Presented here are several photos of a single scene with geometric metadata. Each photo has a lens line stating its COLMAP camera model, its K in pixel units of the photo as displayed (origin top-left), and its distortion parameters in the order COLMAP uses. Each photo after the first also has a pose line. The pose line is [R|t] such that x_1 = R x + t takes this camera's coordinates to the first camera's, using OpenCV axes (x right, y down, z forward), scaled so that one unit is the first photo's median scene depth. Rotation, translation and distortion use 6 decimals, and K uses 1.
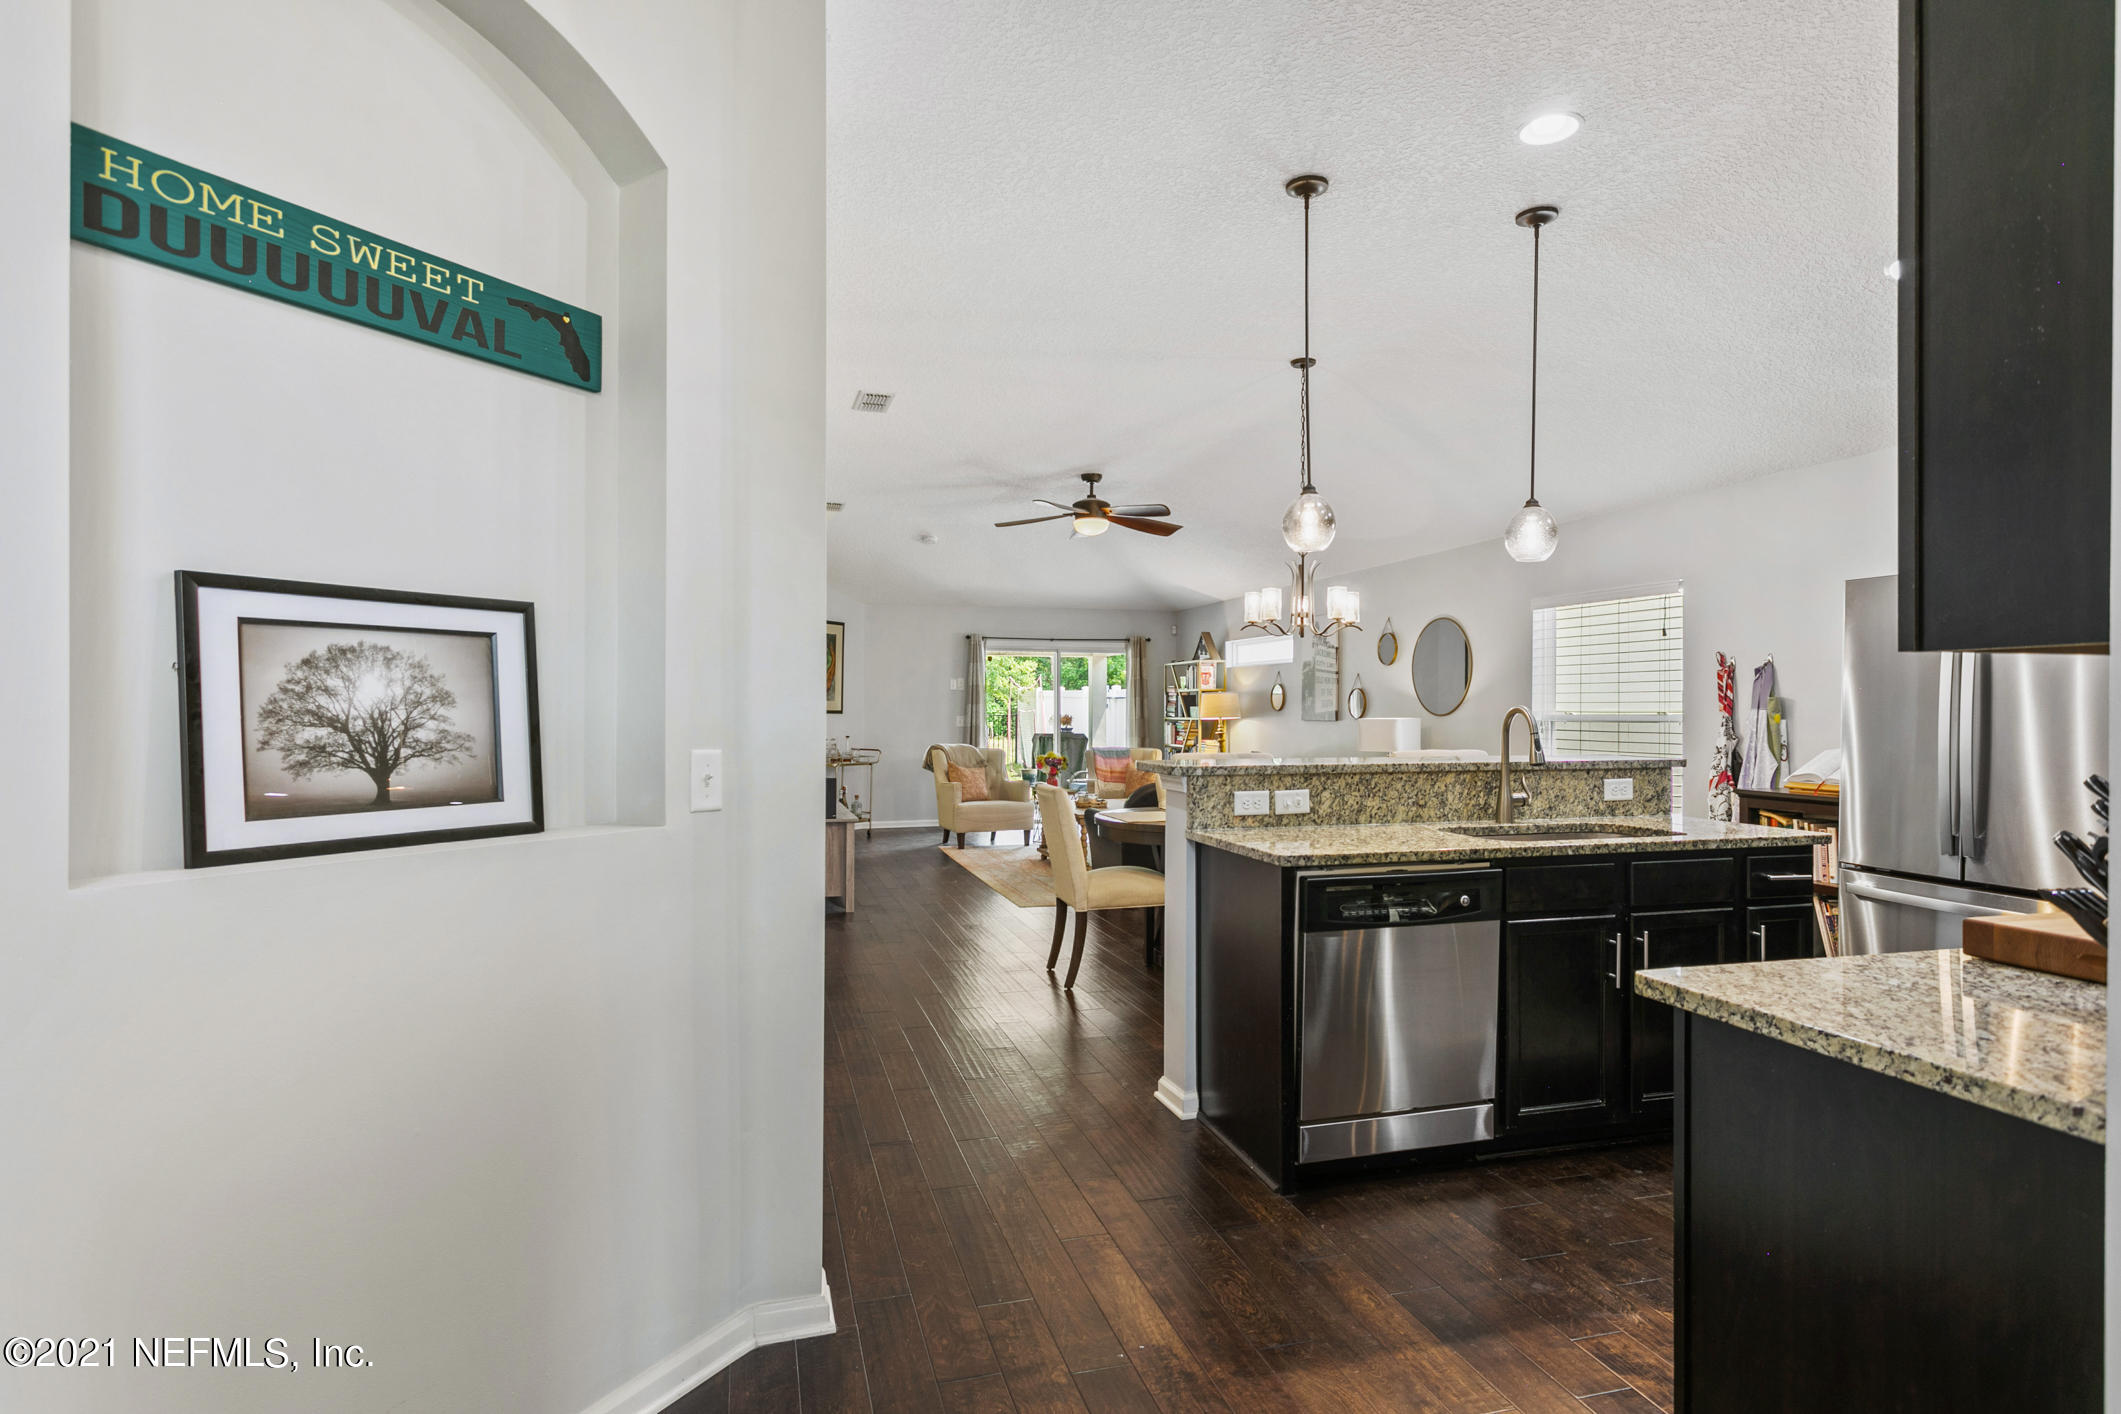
lens RADIAL K [[1101.6, 0, 1060.9], [0, 1101.6, 711.5], [0, 0, 1]] dist [-0.001379, -0.000116]
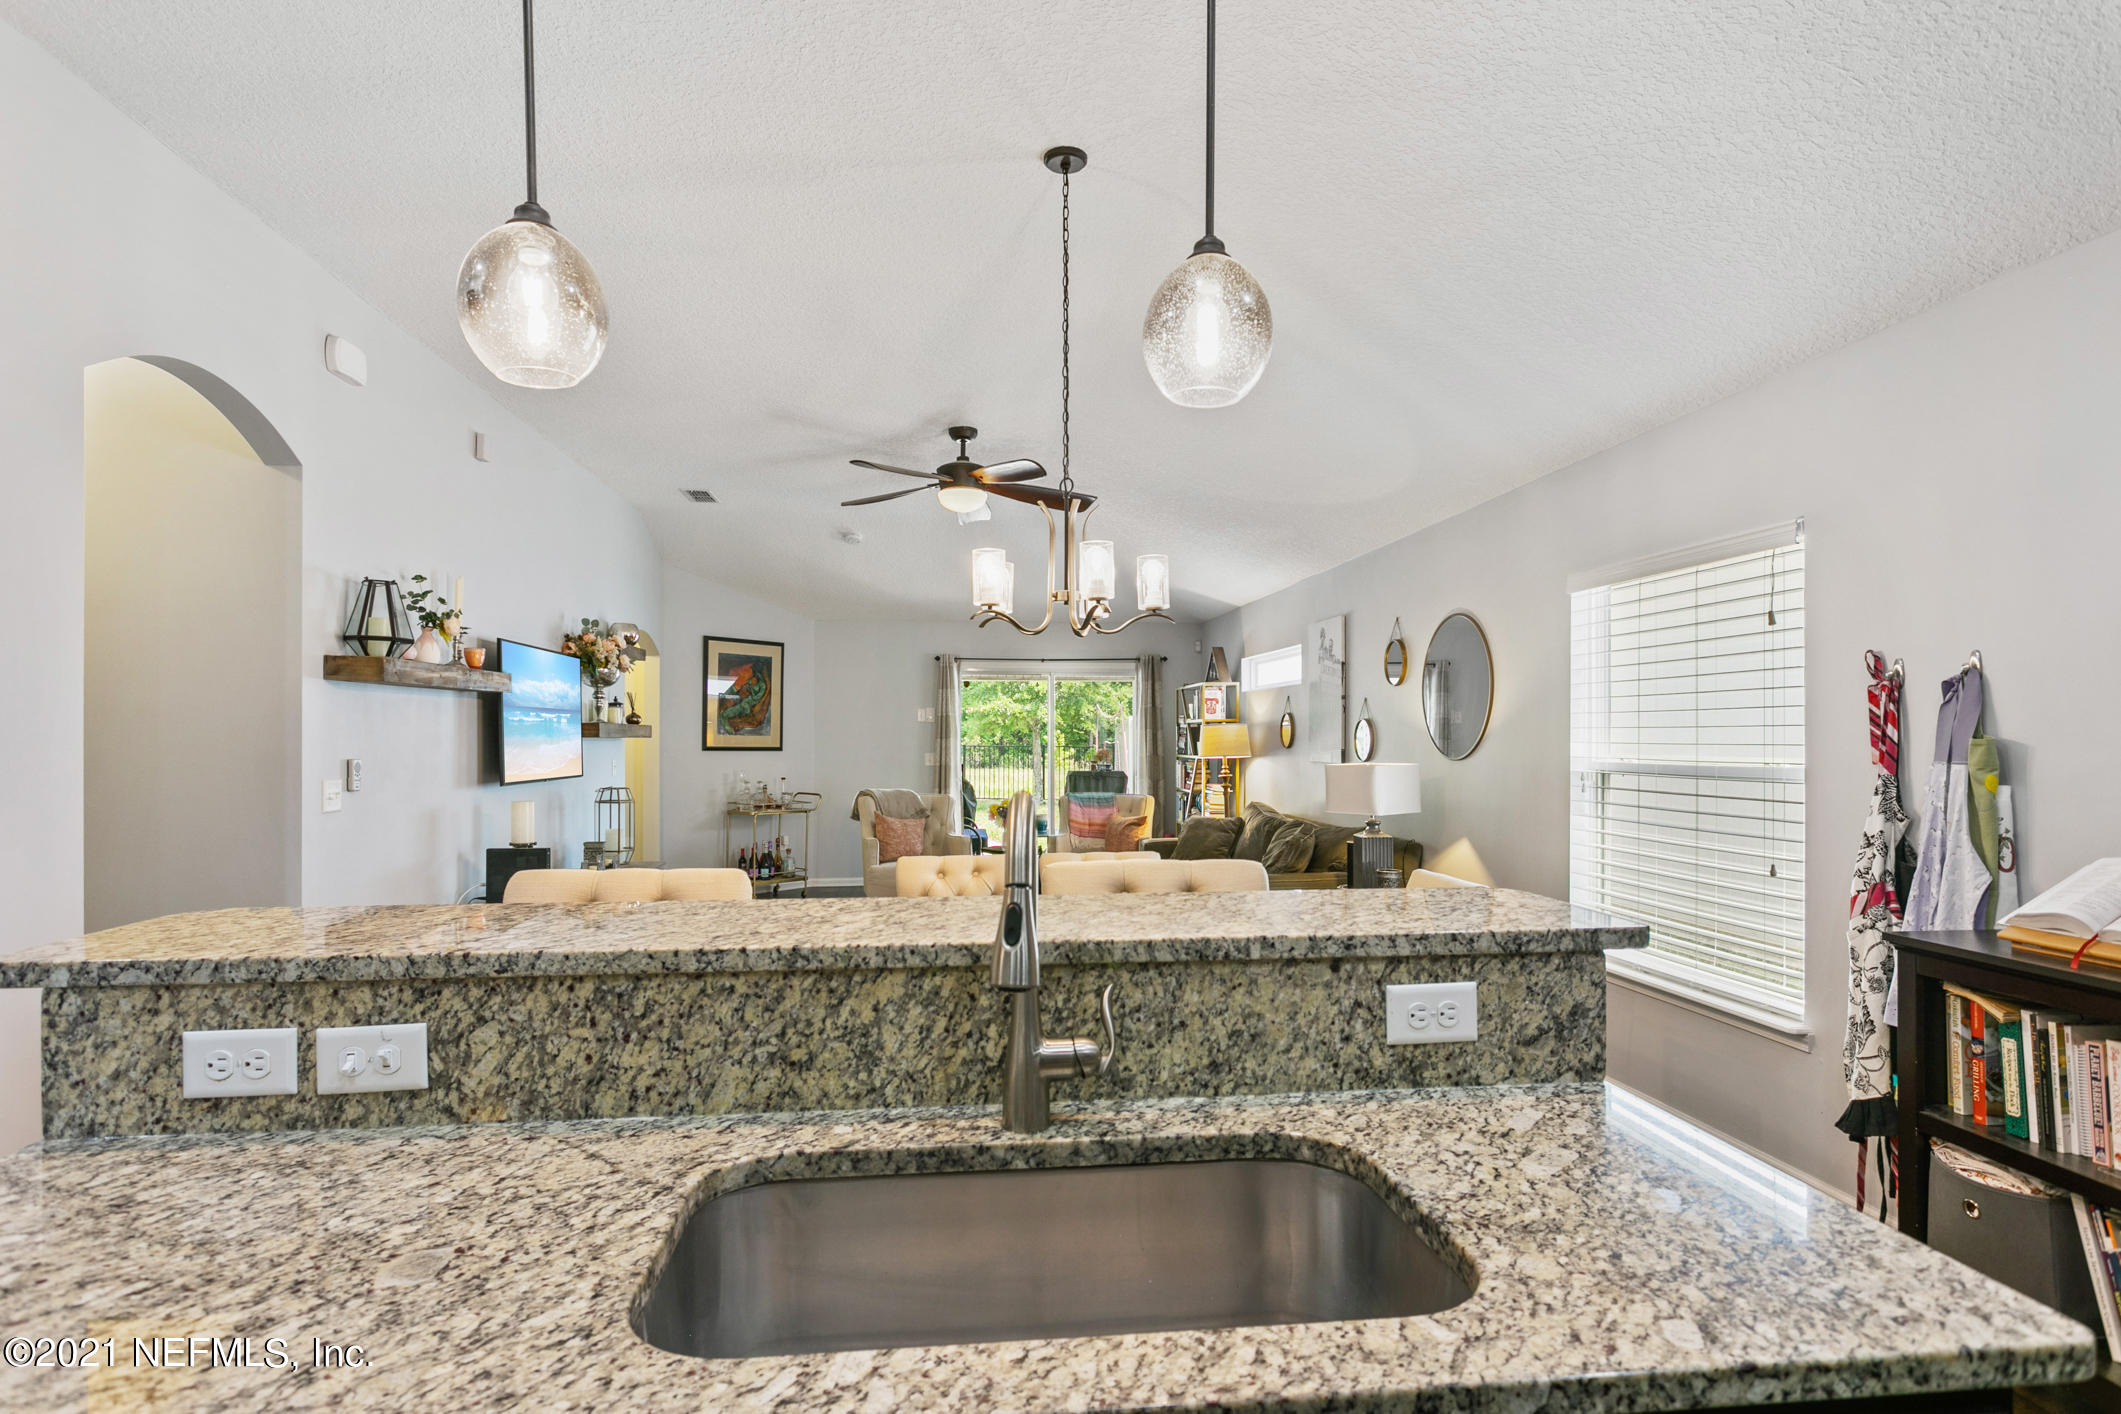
lens RADIAL K [[1098.3, 0, 1055.0], [0, 1098.3, 736.5], [0, 0, 1]] dist [-0.002307, 0.001313]
pose [[0.986467, -0.002577, -0.163939, 0.442902], [0.002170, 0.999994, -0.002660, -0.019044], [0.163945, 0.002268, 0.986467, 0.623220]]
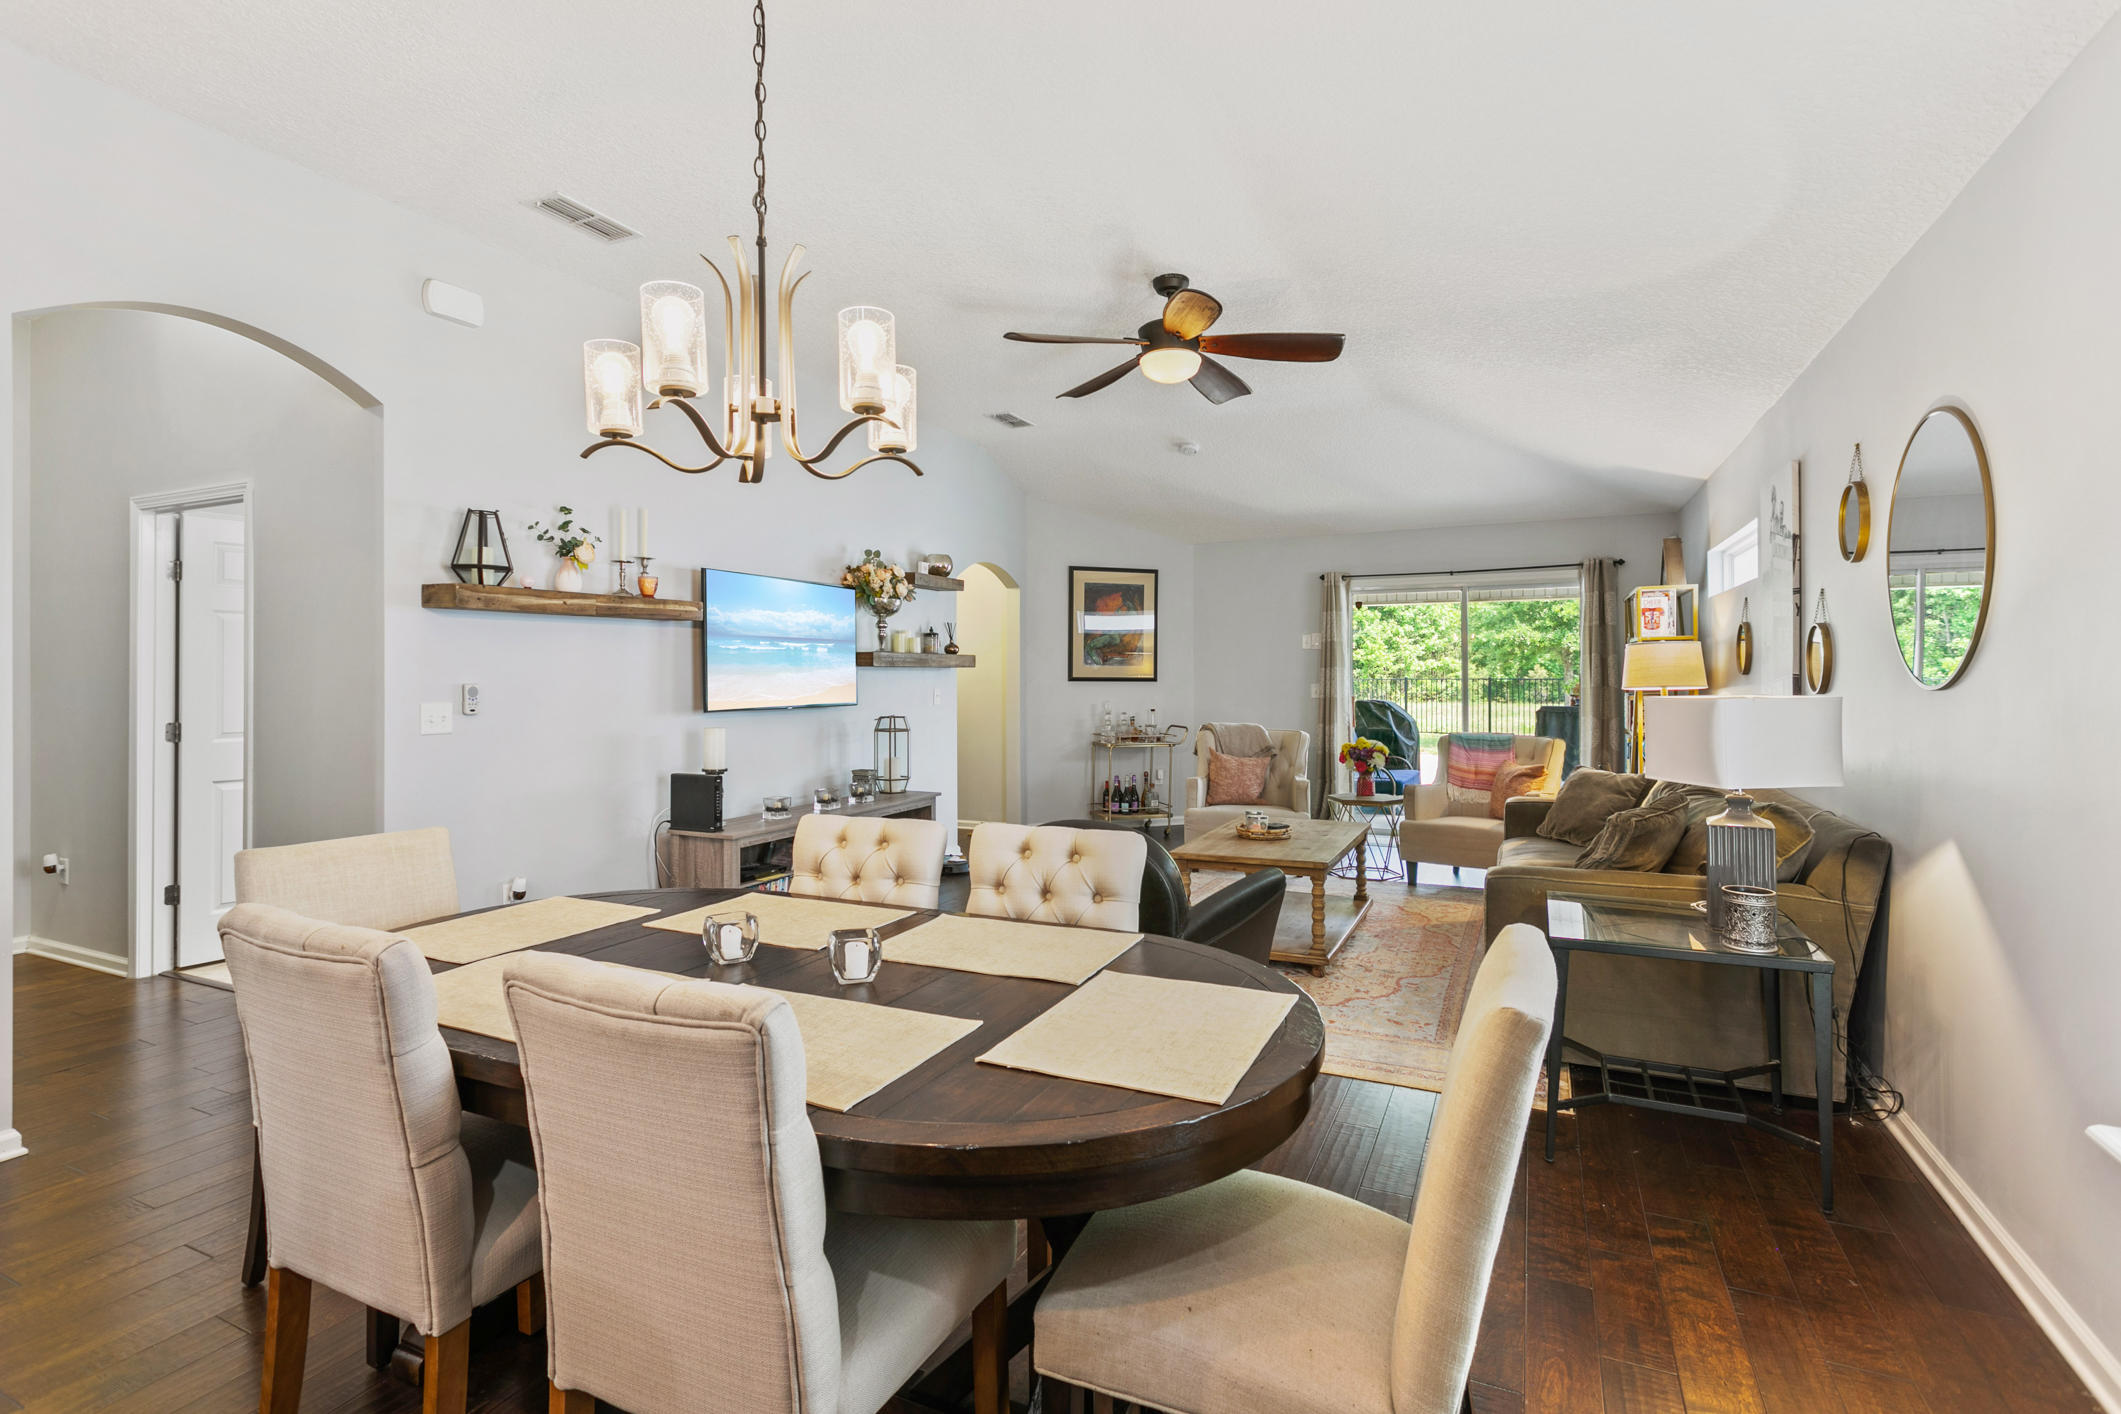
lens RADIAL K [[1001.6, 0, 1057.4], [0, 1001.6, 673.1], [0, 0, 1]] dist [-0.000318, 0.000071]
pose [[0.752380, -0.007930, -0.658682, 0.714412], [0.006507, 0.999968, -0.004606, -0.003822], [0.658697, -0.000821, 0.752408, 1.194972]]
